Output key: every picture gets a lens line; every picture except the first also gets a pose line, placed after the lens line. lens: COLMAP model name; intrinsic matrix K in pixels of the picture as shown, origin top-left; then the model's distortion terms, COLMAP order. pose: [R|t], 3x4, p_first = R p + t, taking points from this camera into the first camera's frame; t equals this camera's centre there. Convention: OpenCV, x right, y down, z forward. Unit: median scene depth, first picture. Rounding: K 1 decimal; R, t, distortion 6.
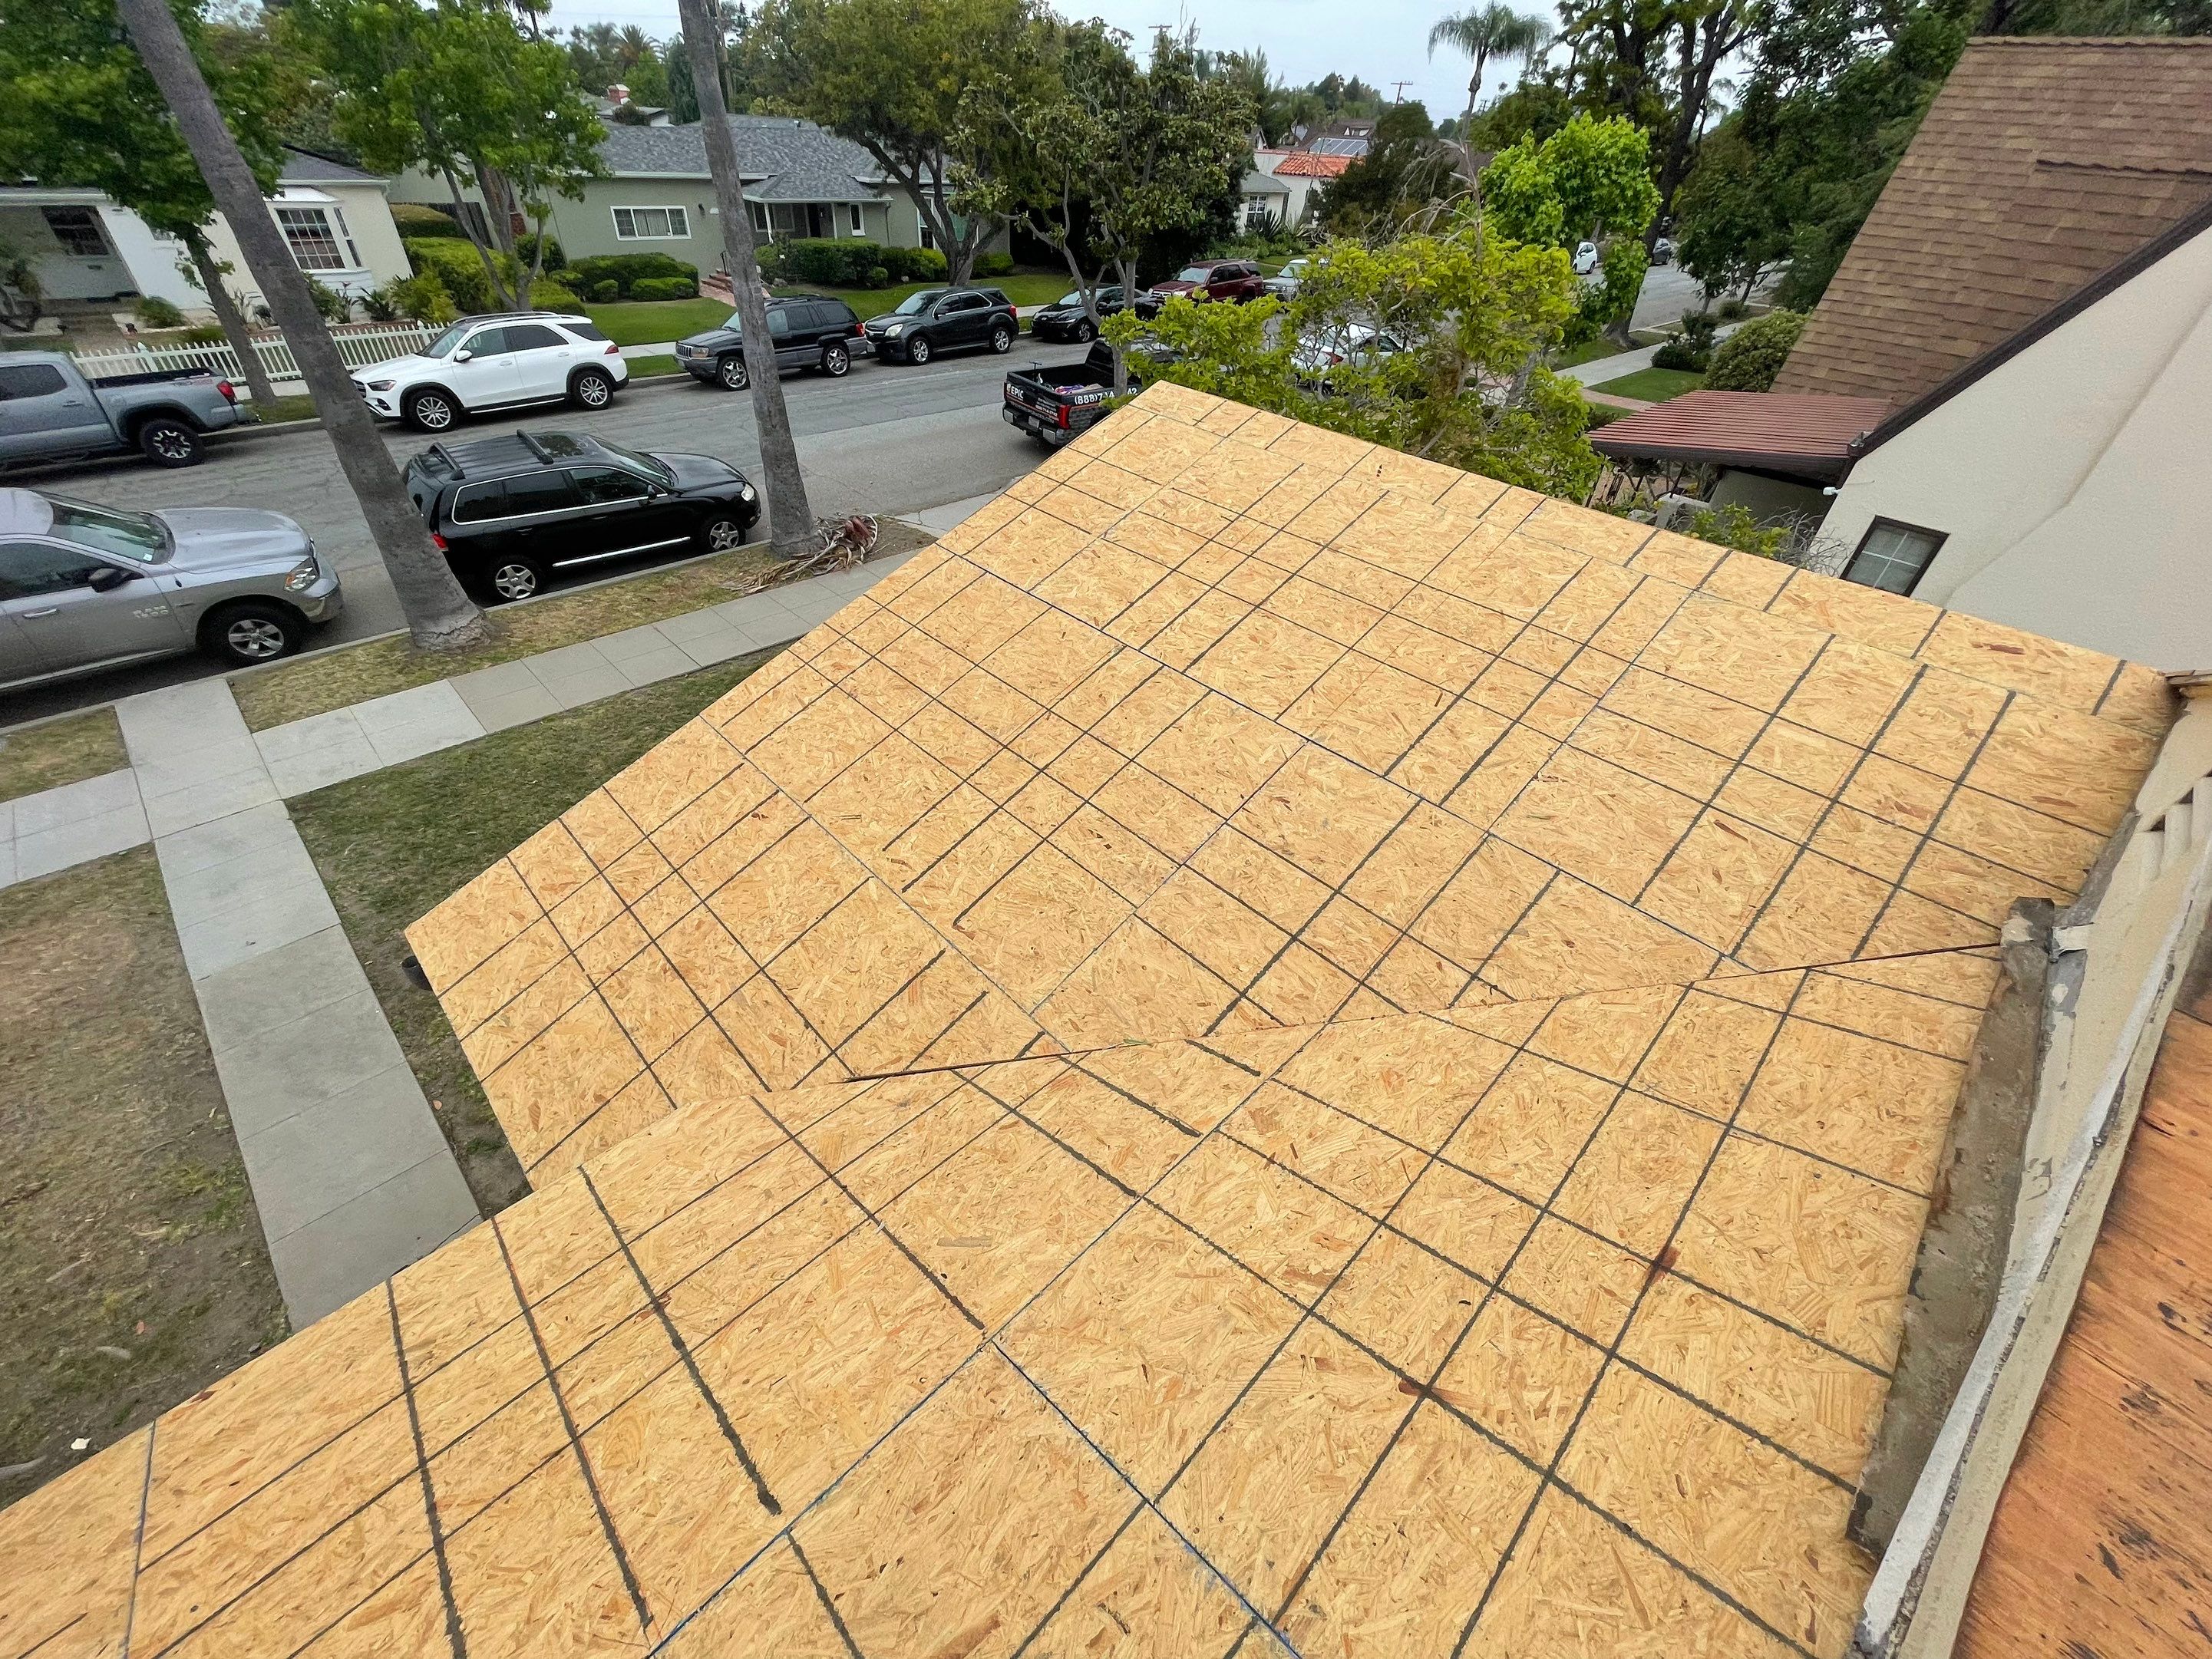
lens RADIAL K [[892.7, 0, 1104.8], [0, 892.7, 825.5], [0, 0, 1]] dist [-0.001766, 0.000085]
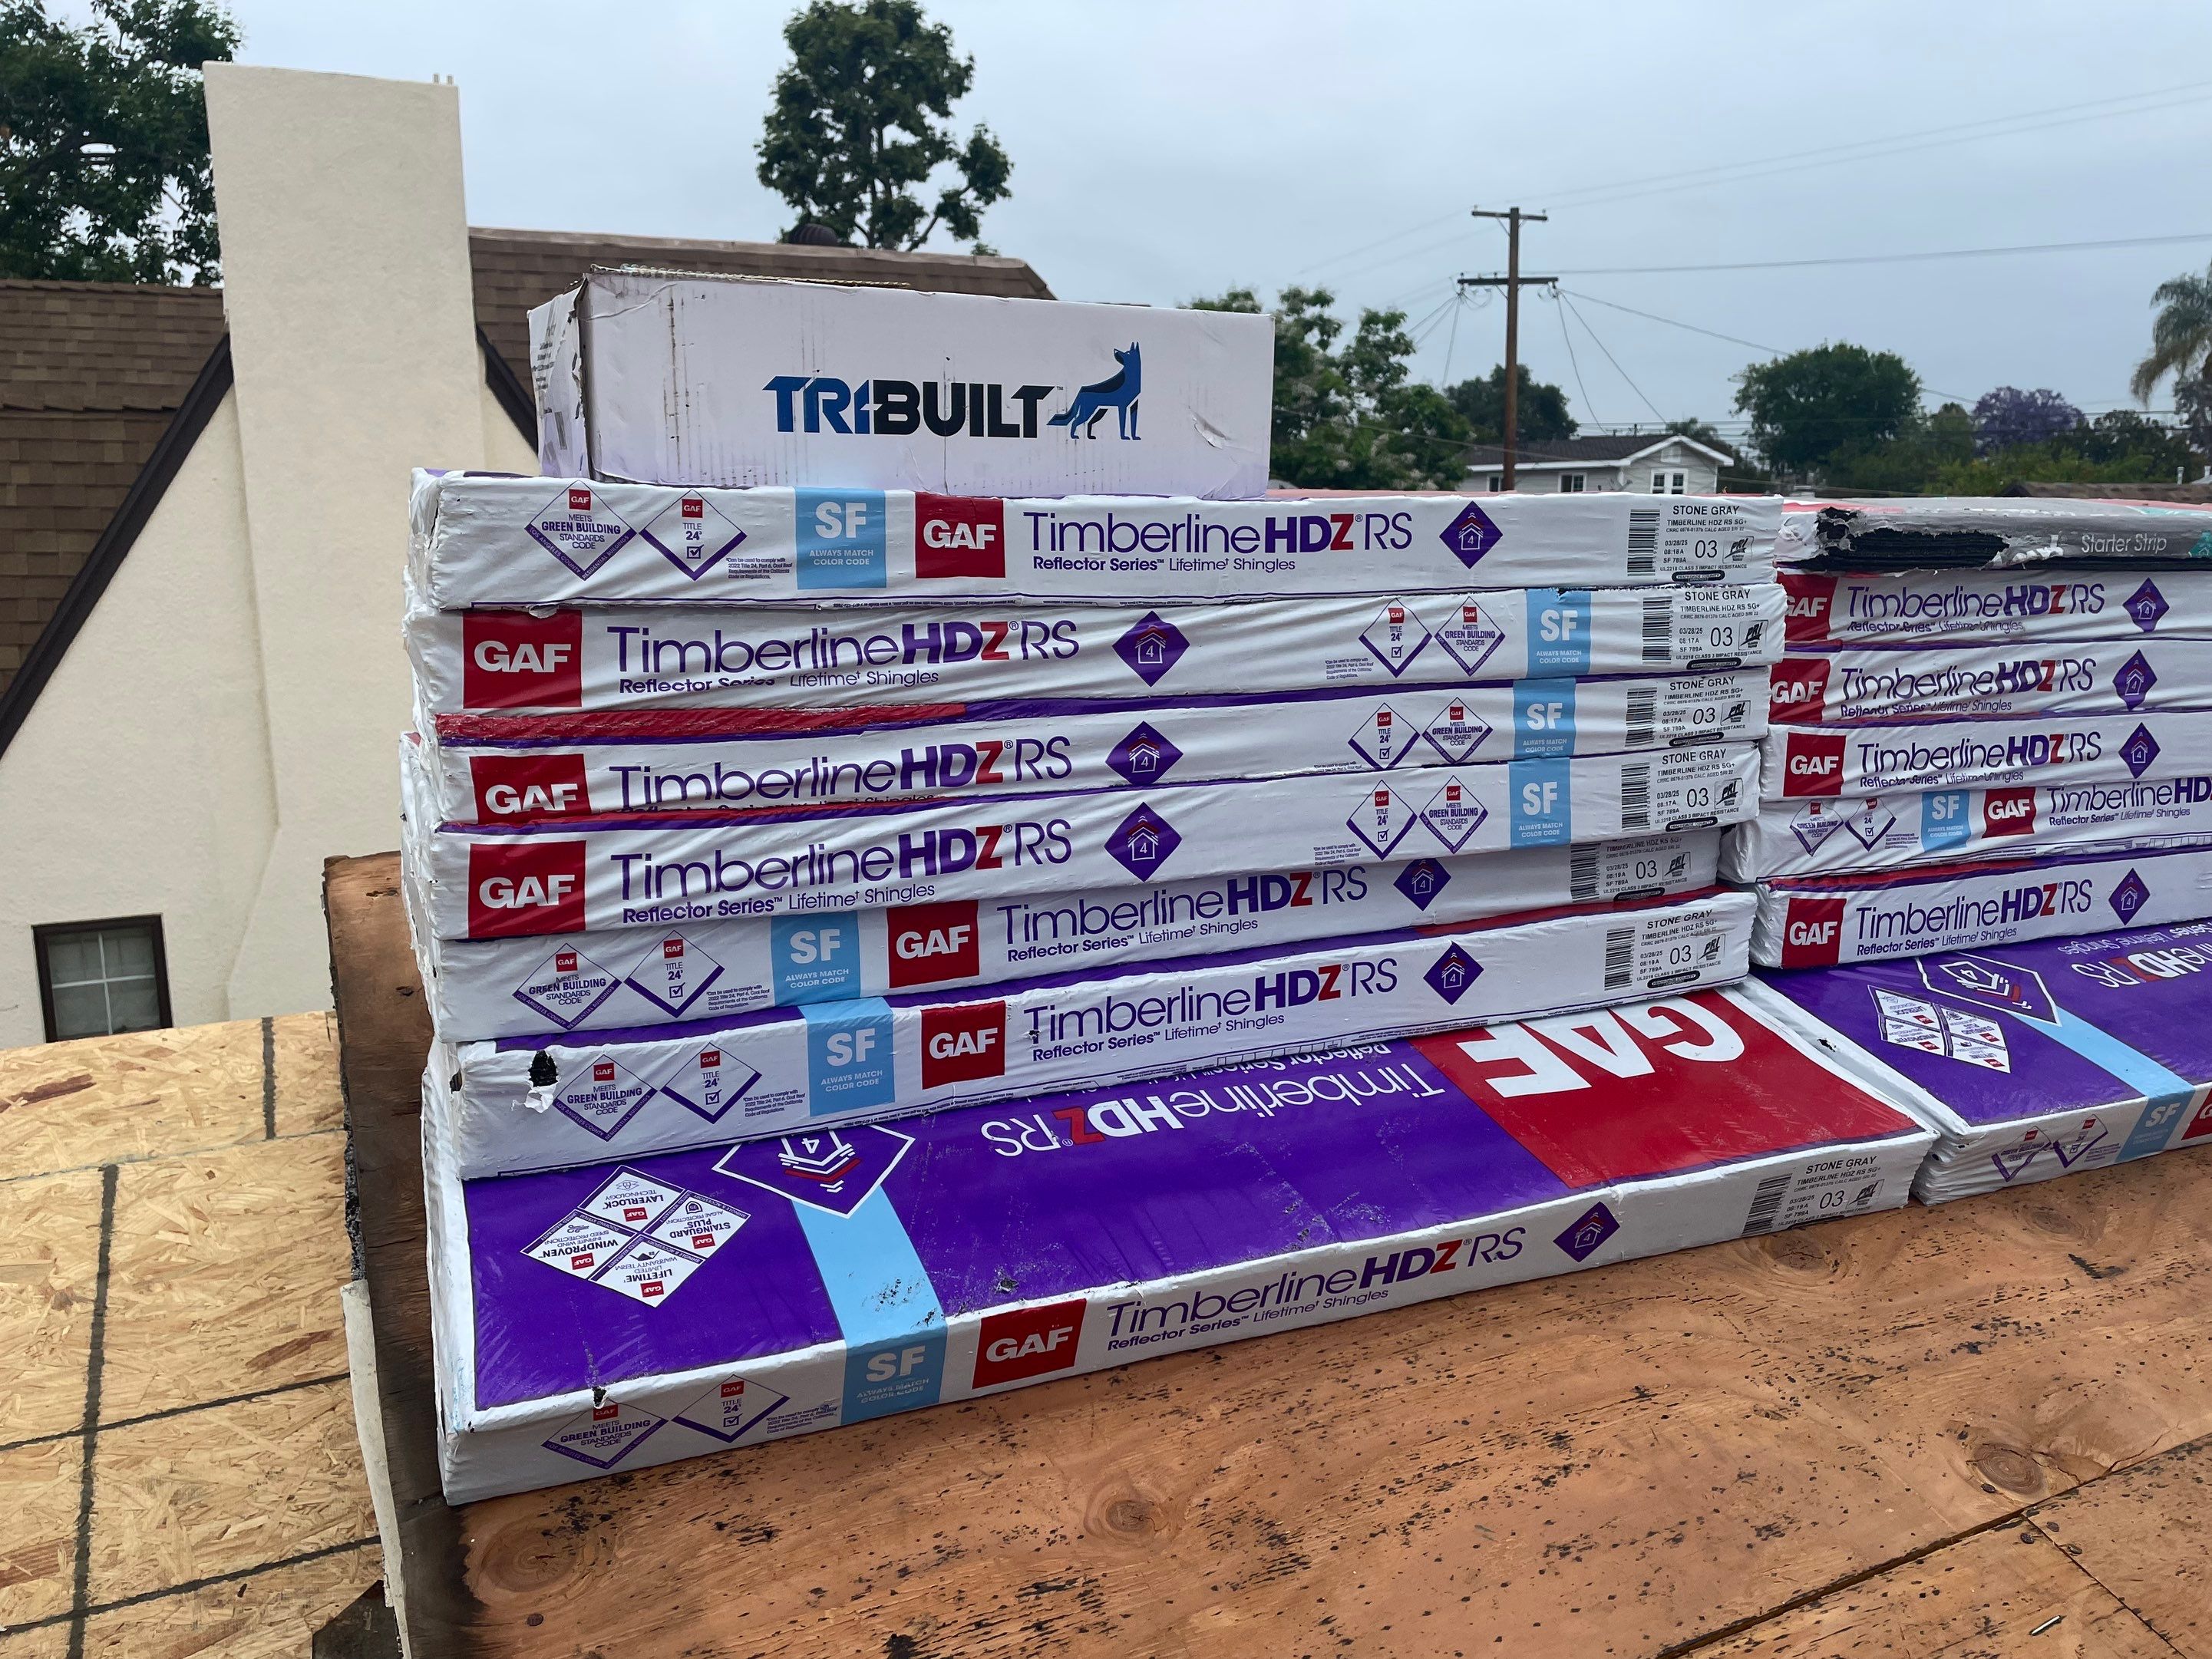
lens RADIAL K [[1710.1, 0, 1106.0], [0, 1710.1, 829.5], [0, 0, 1]] dist [0.031361, -0.002942]
pose [[0.322388, -0.239270, 0.915869, 0.081362], [0.601235, 0.799067, -0.002880, 0.001844], [-0.731152, 0.551581, 0.401468, 0.041151]]
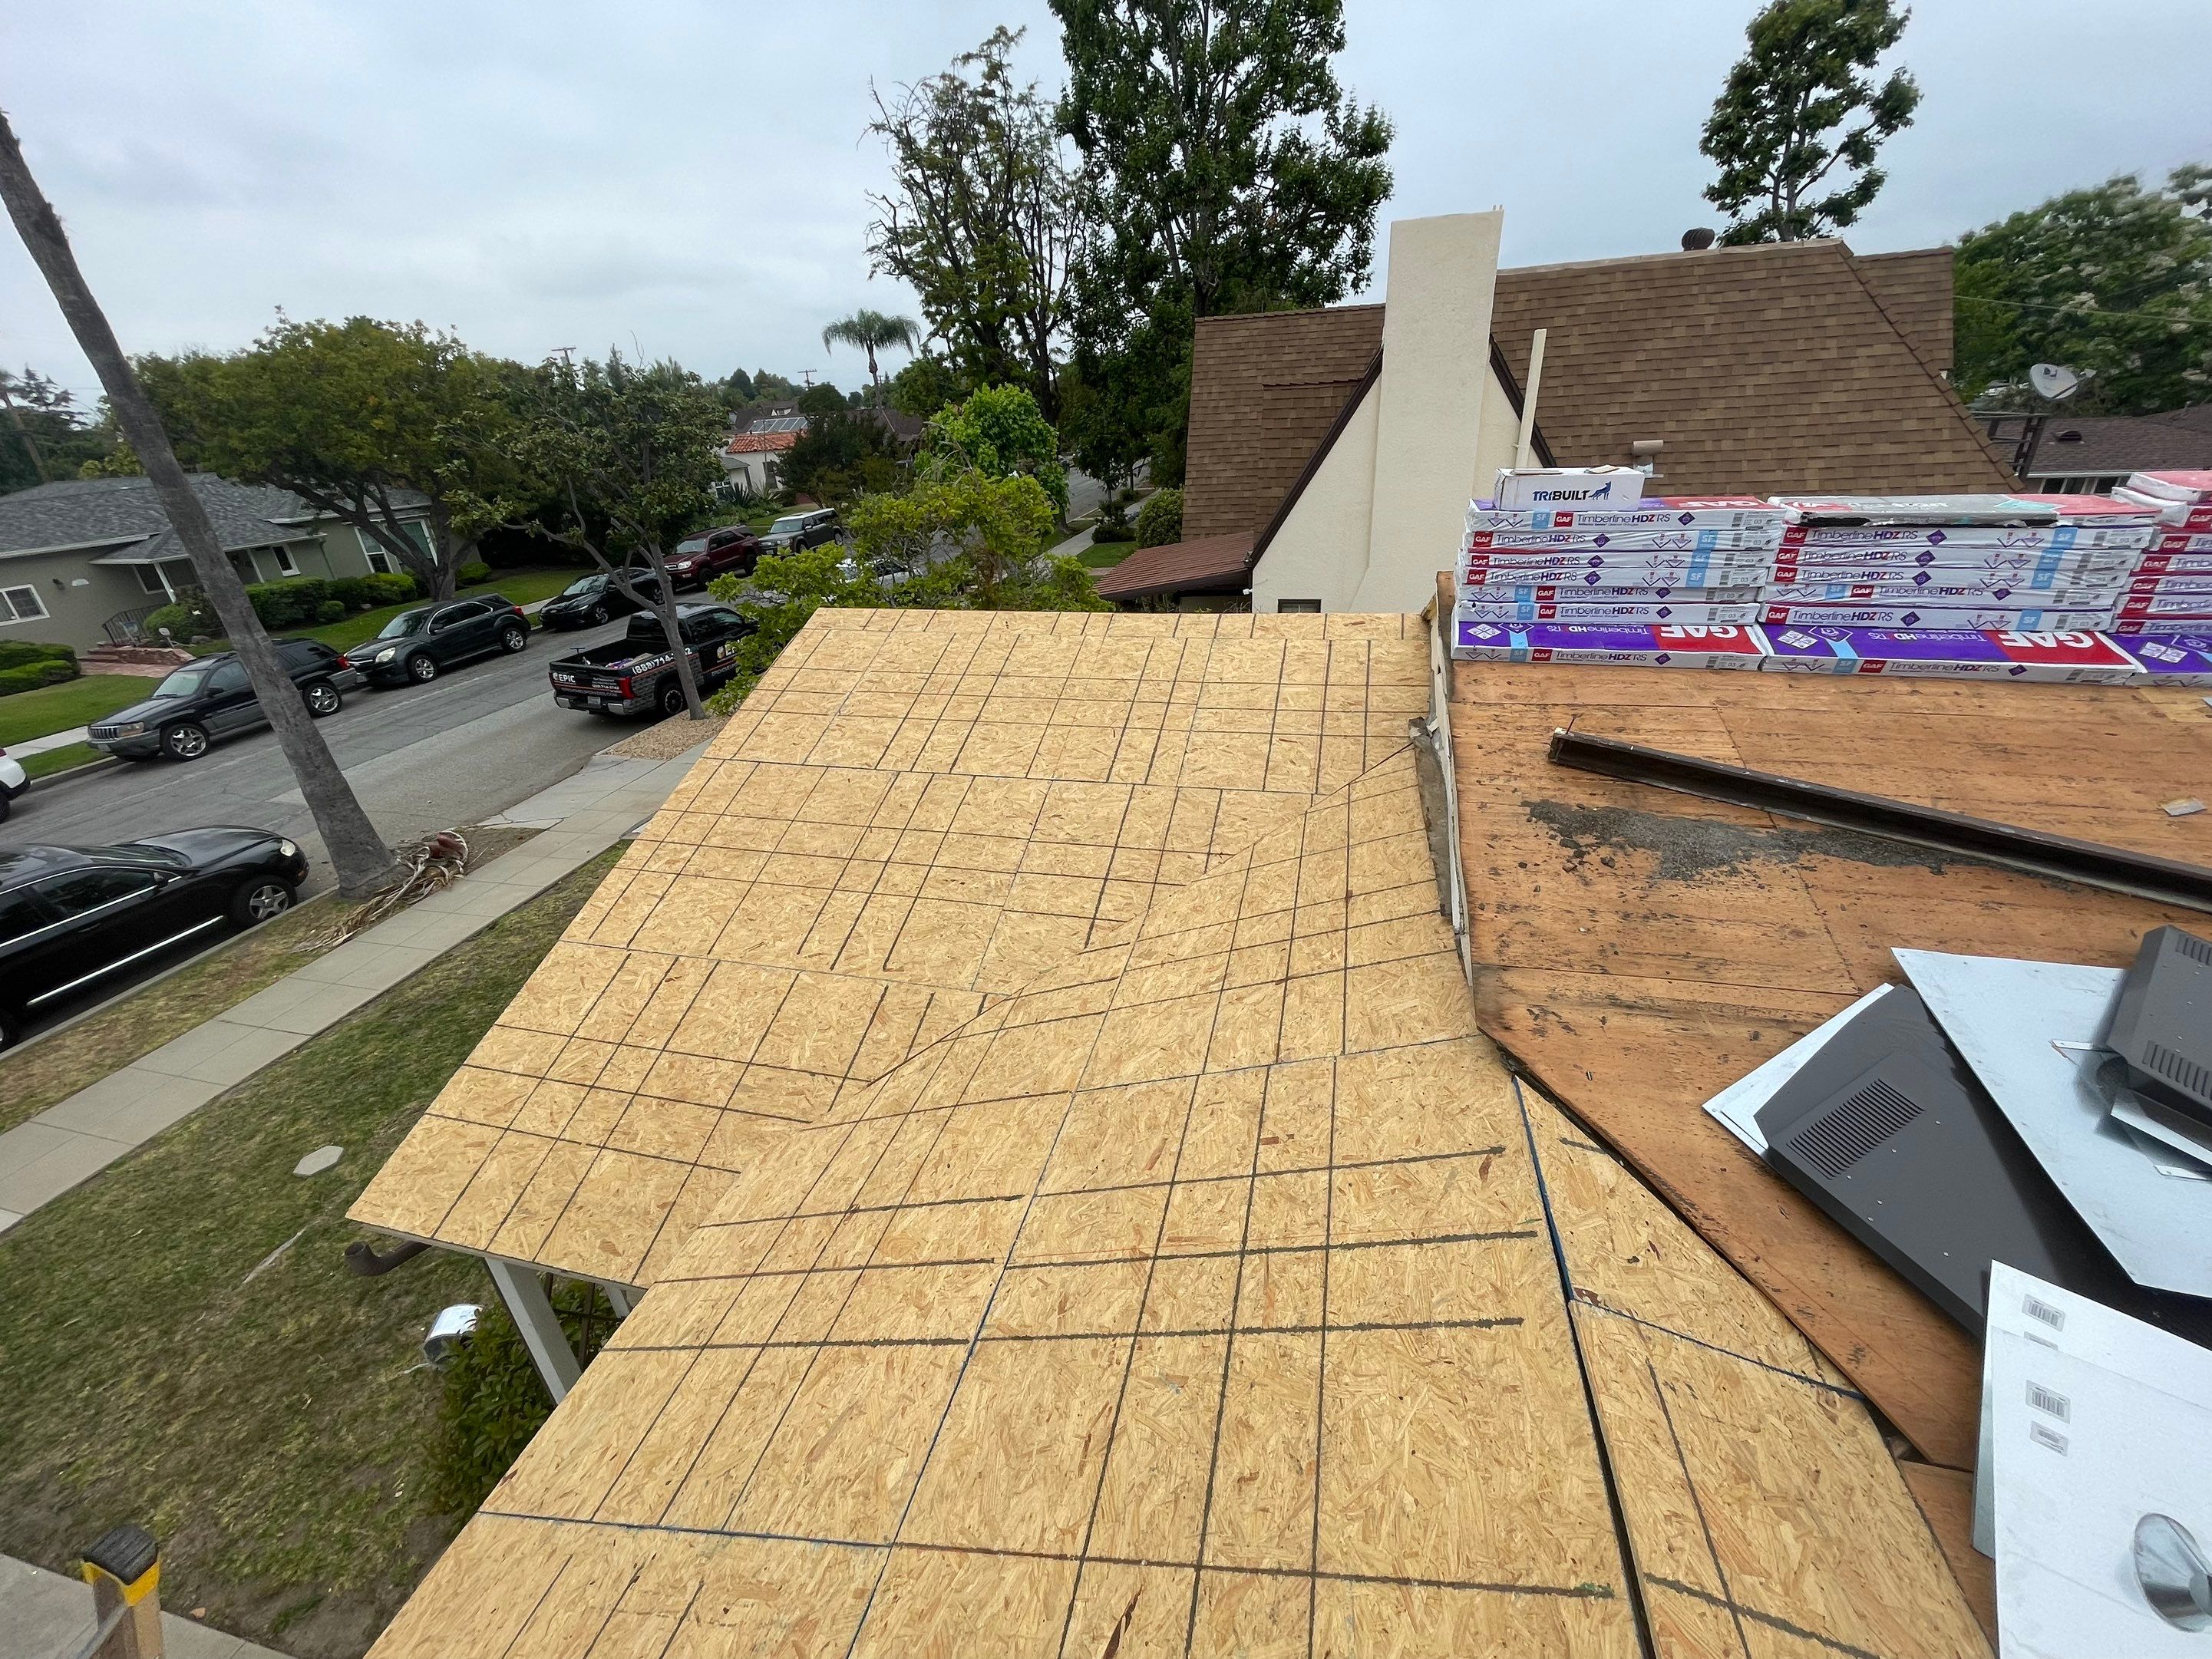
lens RADIAL K [[885.0, 0, 1112.3], [0, 885.0, 822.7], [0, 0, 1]] dist [-0.000382, -0.000247]
pose [[0.848416, -0.314335, 0.425892, -0.072618], [0.399547, 0.908049, -0.125738, 0.041512], [-0.347207, 0.276842, 0.895995, -0.076500]]
